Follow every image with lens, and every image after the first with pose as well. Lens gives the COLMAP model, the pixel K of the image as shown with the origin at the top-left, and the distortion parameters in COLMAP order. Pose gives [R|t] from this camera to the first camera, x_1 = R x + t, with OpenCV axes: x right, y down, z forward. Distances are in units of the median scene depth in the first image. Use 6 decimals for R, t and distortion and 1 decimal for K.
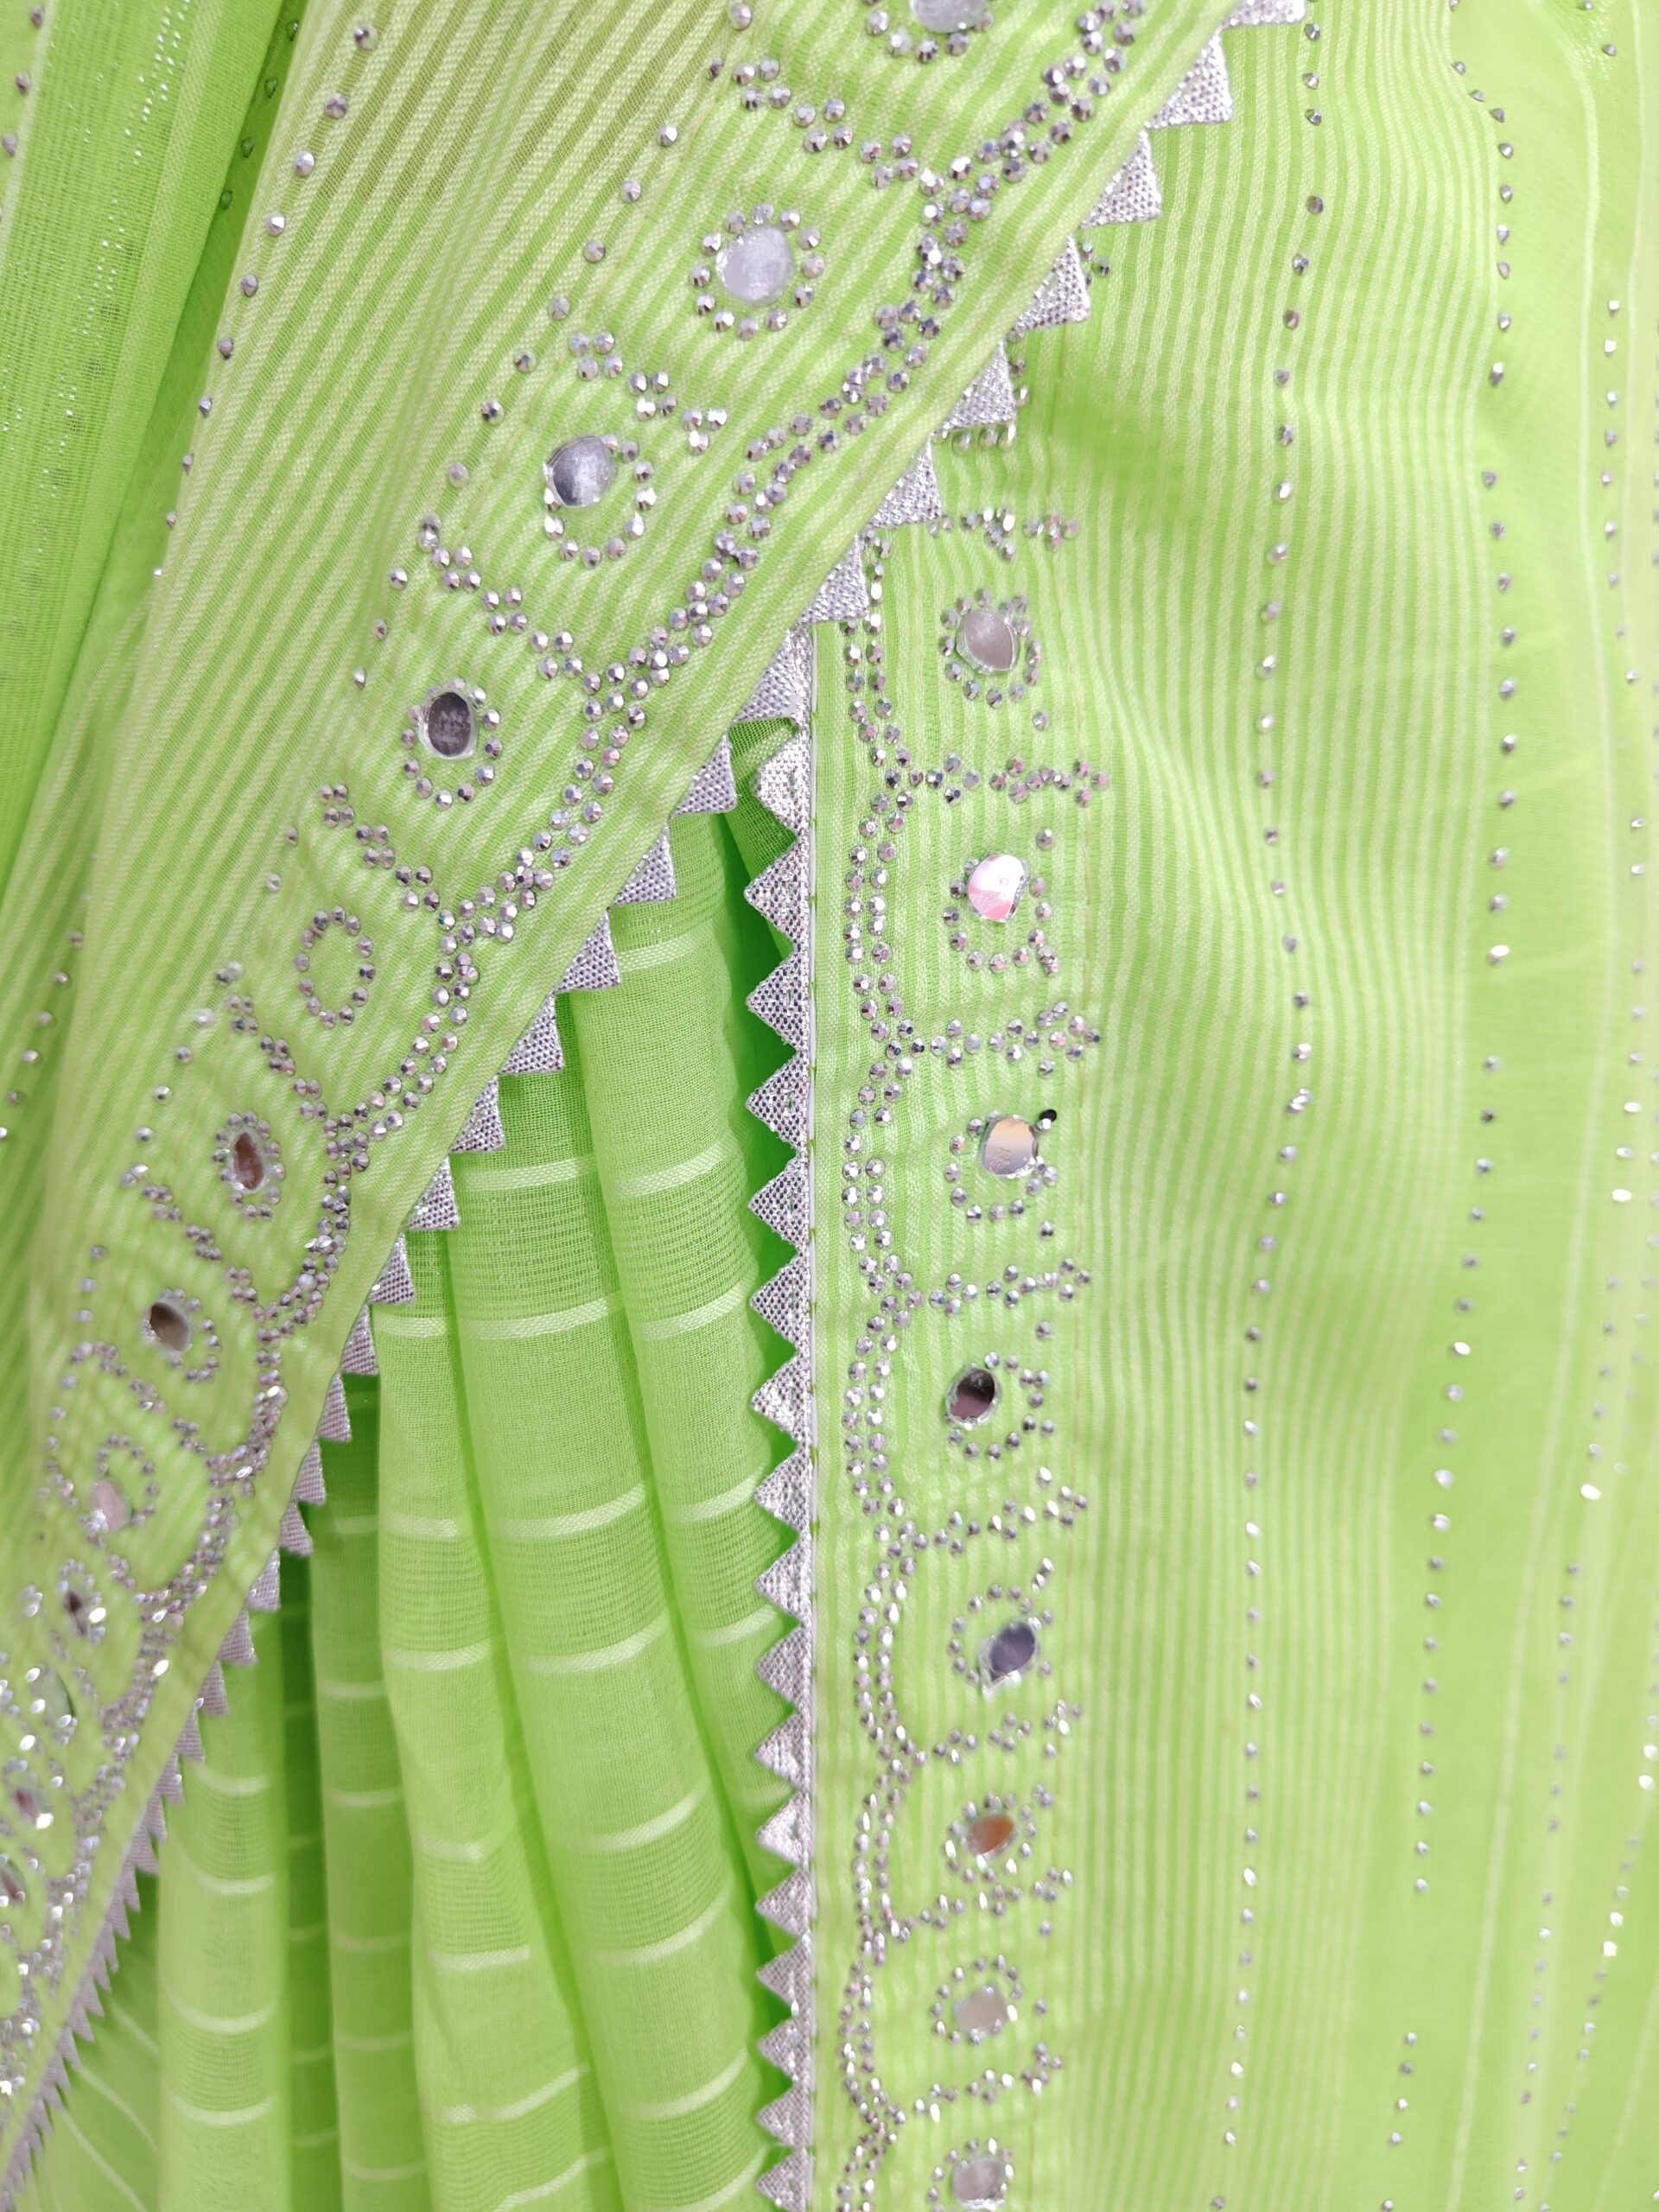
lens RADIAL K [[1573.0, 0, 837.1], [0, 1573.0, 1121.2], [0, 0, 1]] dist [-0.022287, 0.016631]
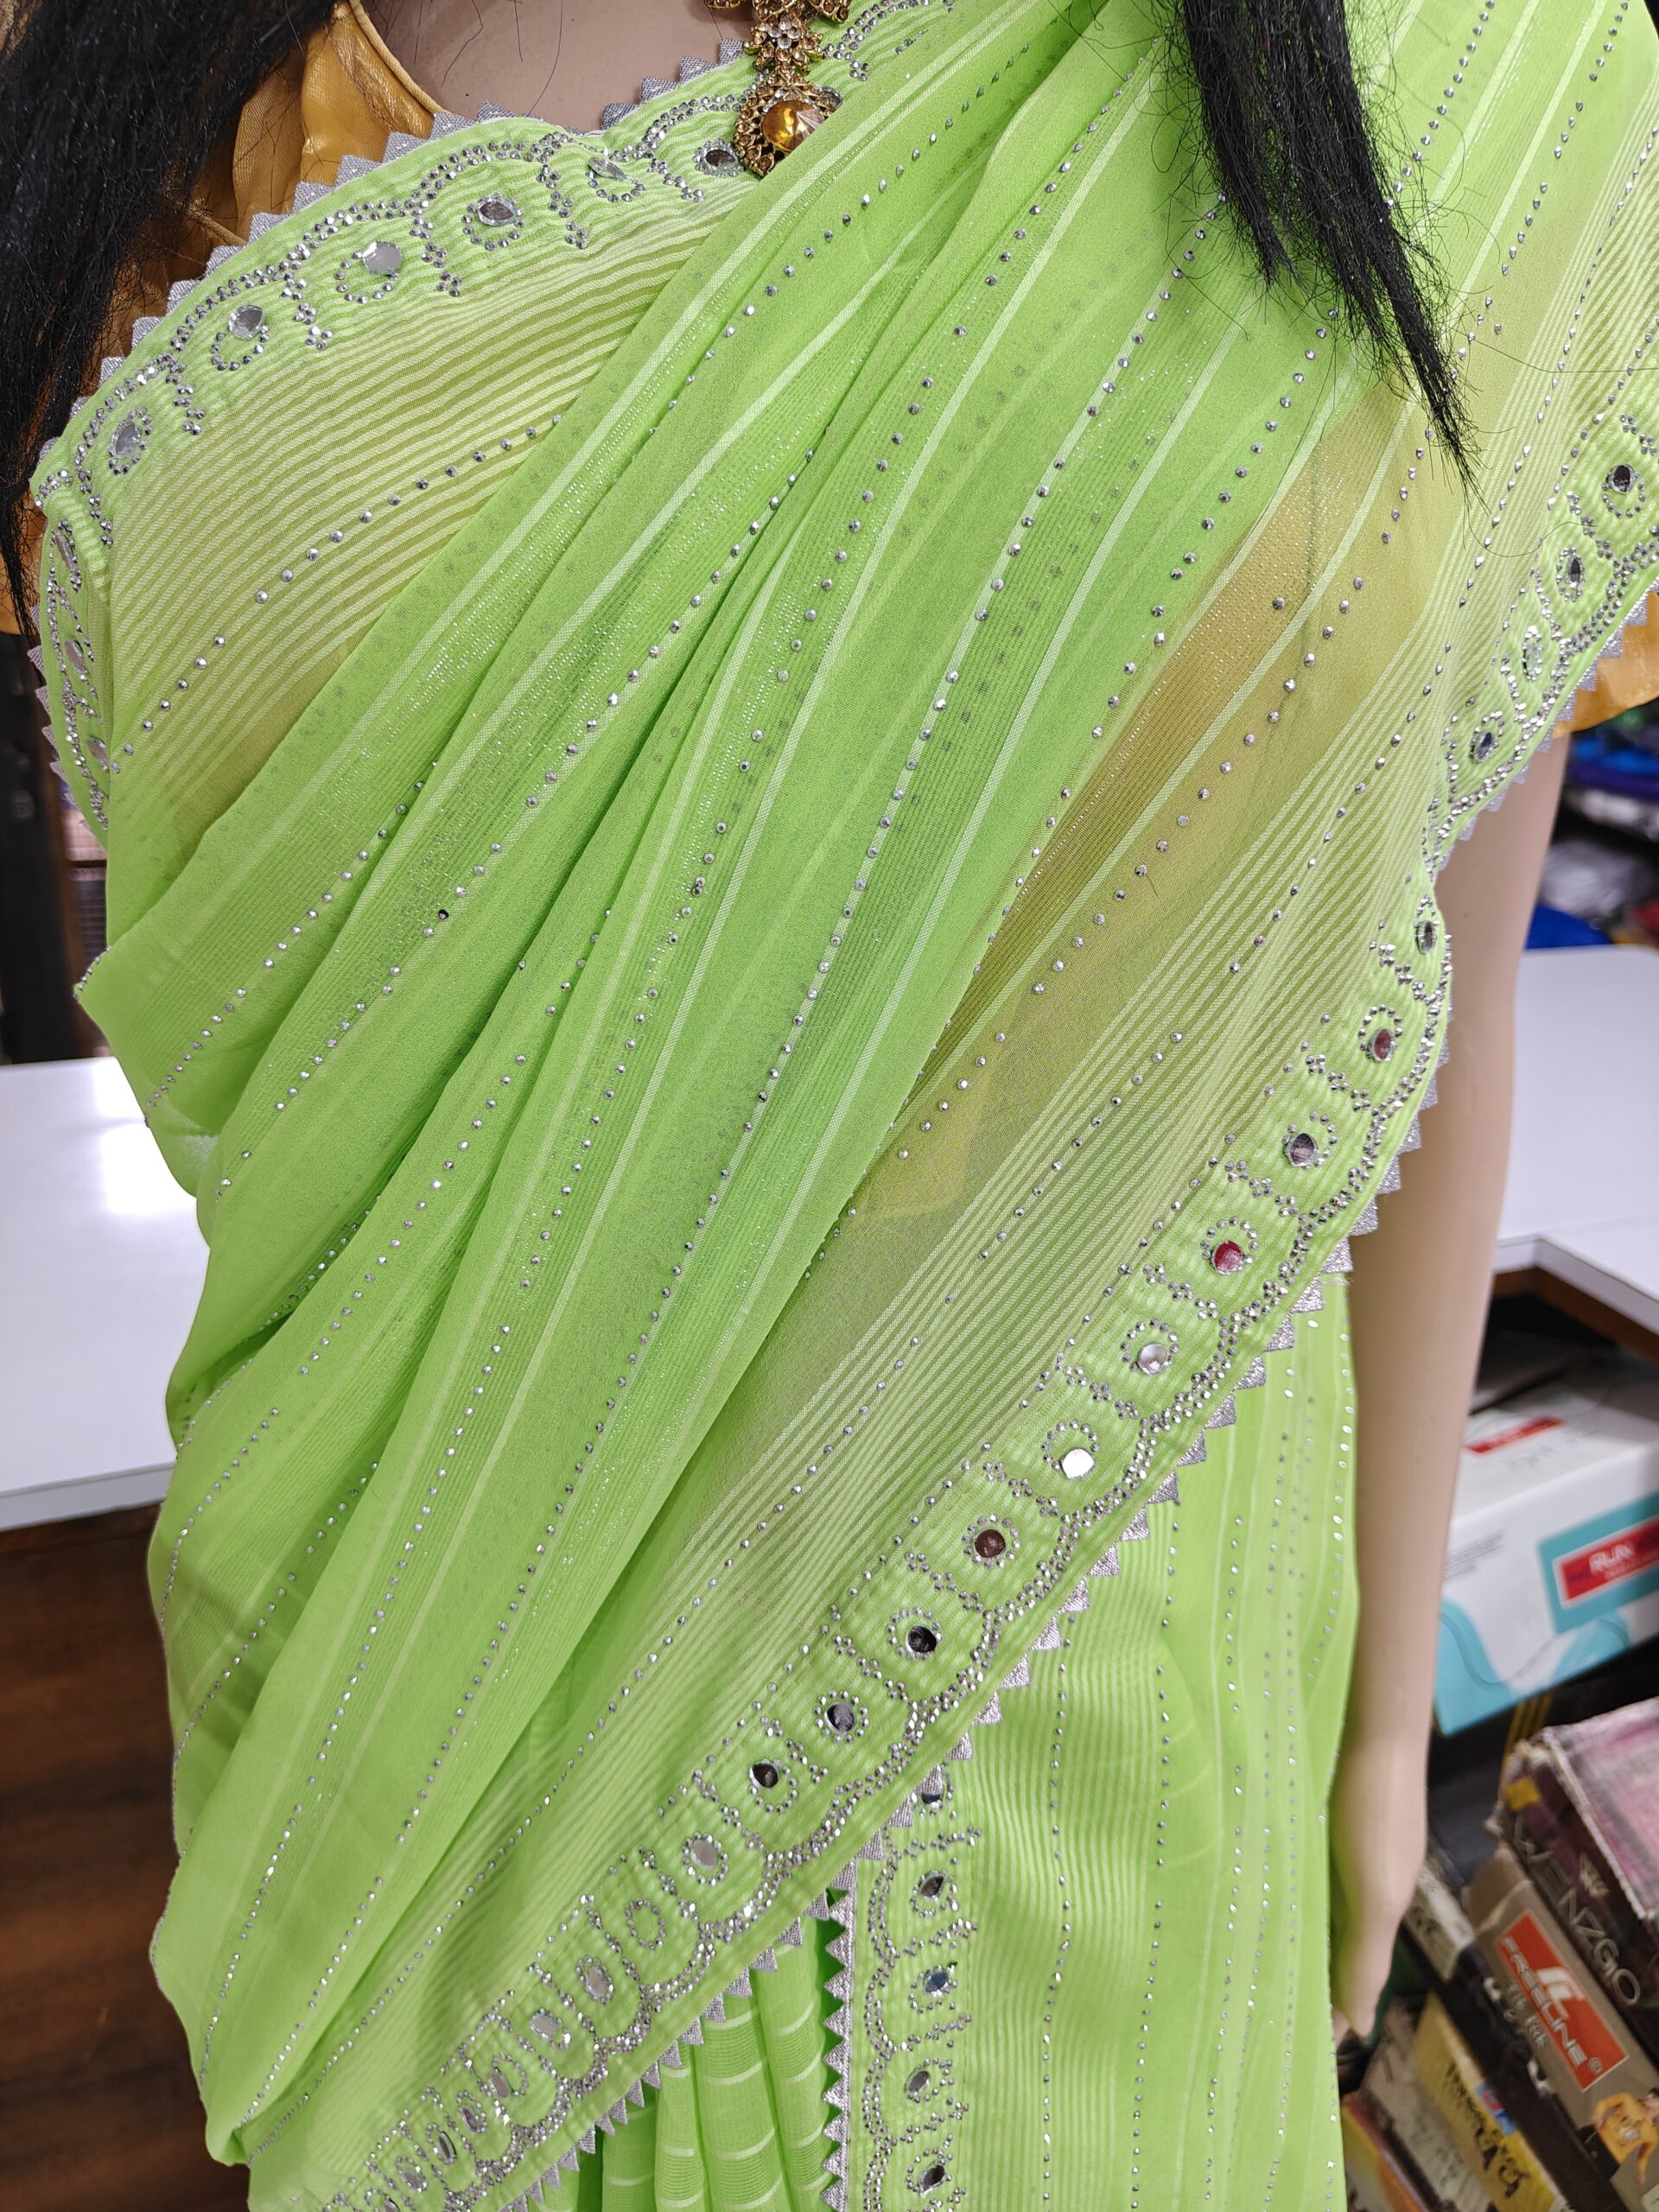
lens RADIAL K [[1573.0, 0, 816.4], [0, 1573.0, 1086.4], [0, 0, 1]] dist [-0.022287, 0.016631]
pose [[0.999435, 0.012180, 0.031335, -0.148791], [-0.013412, 0.999132, 0.039438, -1.351279], [-0.030828, -0.039836, 0.998731, -1.192553]]
